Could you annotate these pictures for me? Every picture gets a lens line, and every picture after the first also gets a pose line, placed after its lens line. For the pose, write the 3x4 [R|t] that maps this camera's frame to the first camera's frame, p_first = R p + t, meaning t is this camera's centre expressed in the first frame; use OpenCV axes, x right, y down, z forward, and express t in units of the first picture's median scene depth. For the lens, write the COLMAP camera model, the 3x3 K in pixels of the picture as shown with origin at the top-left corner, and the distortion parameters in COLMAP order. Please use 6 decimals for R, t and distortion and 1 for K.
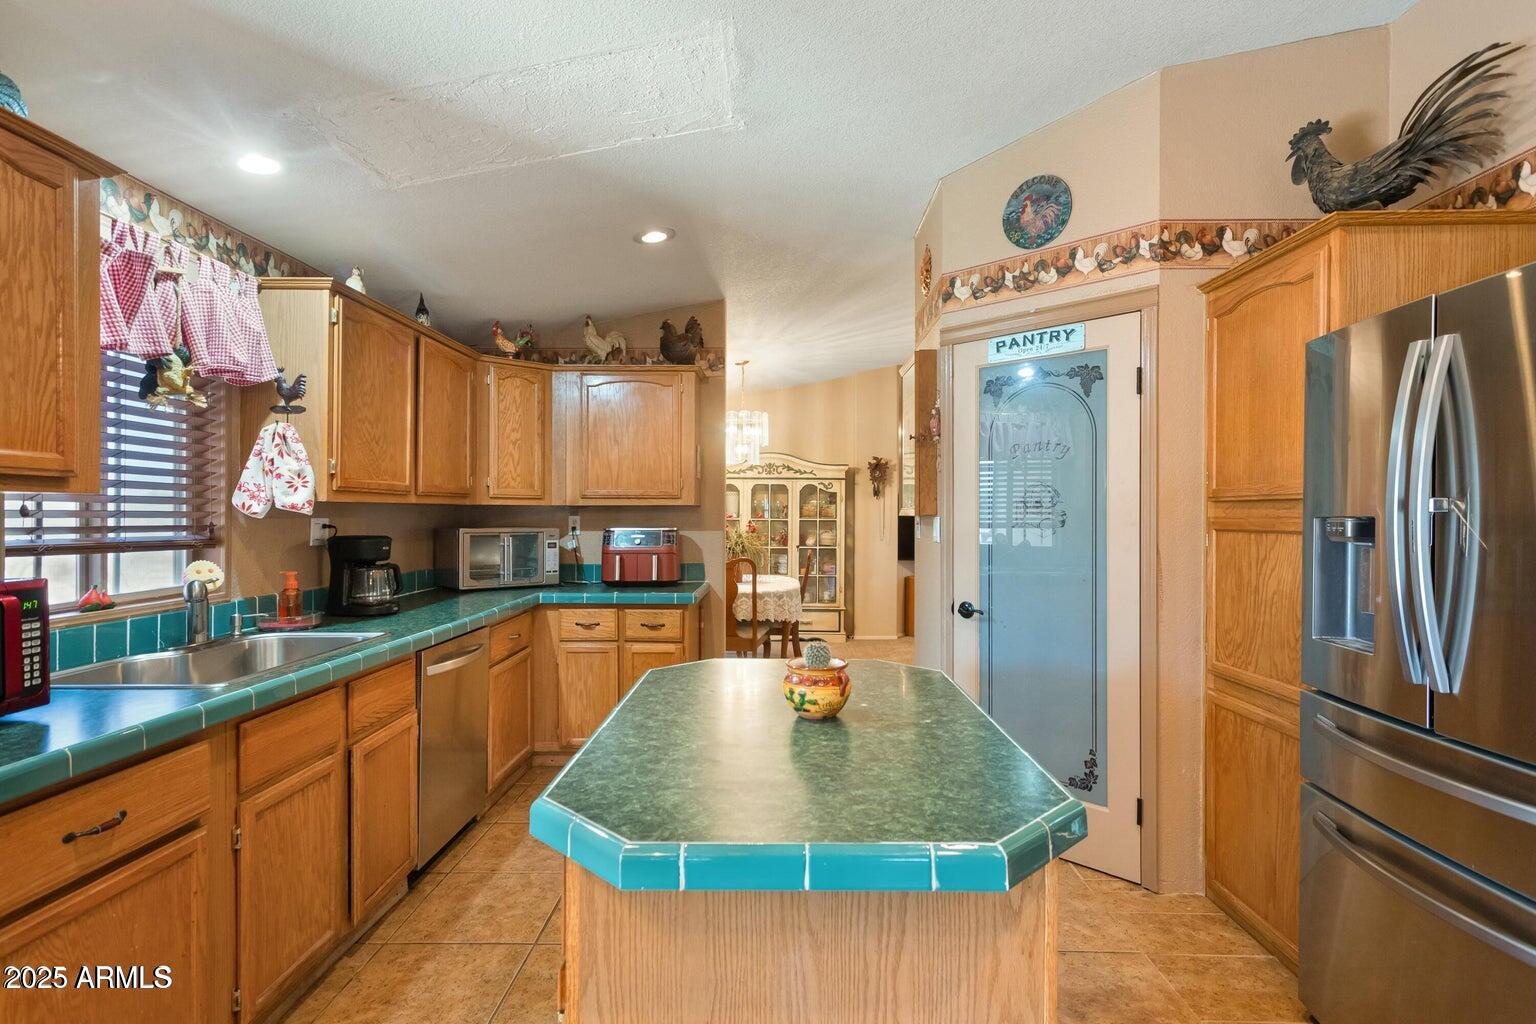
lens RADIAL K [[760.2, 0, 766.2], [0, 760.2, 509.9], [0, 0, 1]] dist [0.000455, 0.000015]
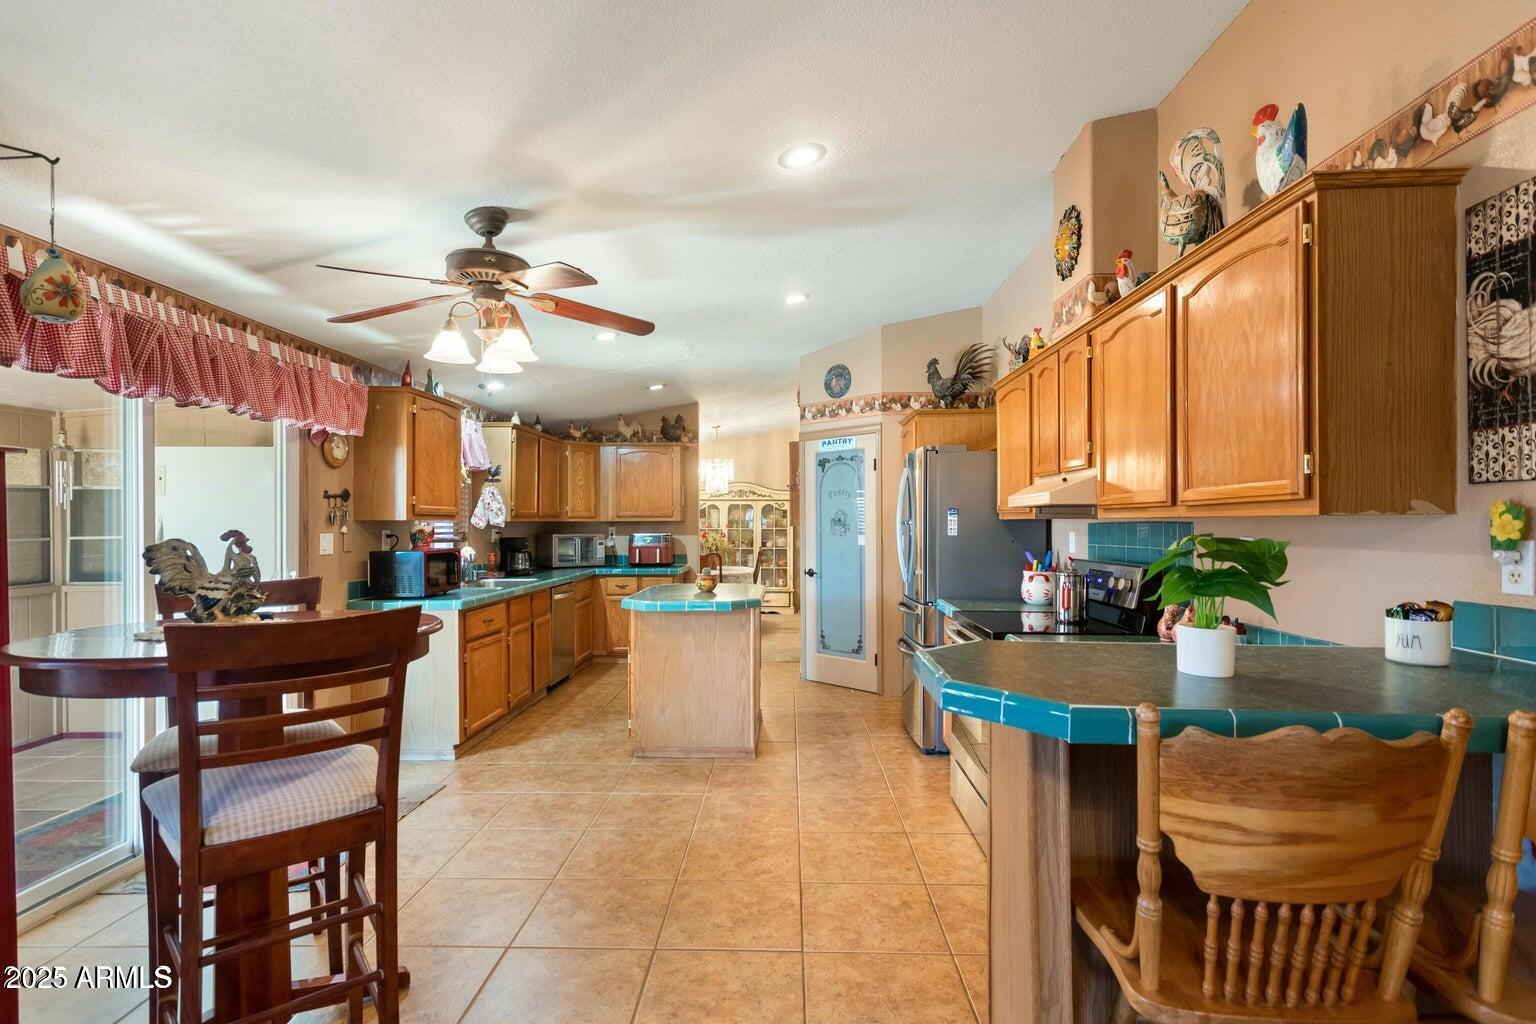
lens RADIAL K [[760.2, 0, 769.2], [0, 760.2, 520.9], [0, 0, 1]] dist [0.000455, 0.000015]
pose [[0.999930, -0.005019, -0.010711, 0.138498], [0.005029, 0.999987, 0.000899, -0.006779], [0.010706, -0.000953, 0.999942, -0.811437]]
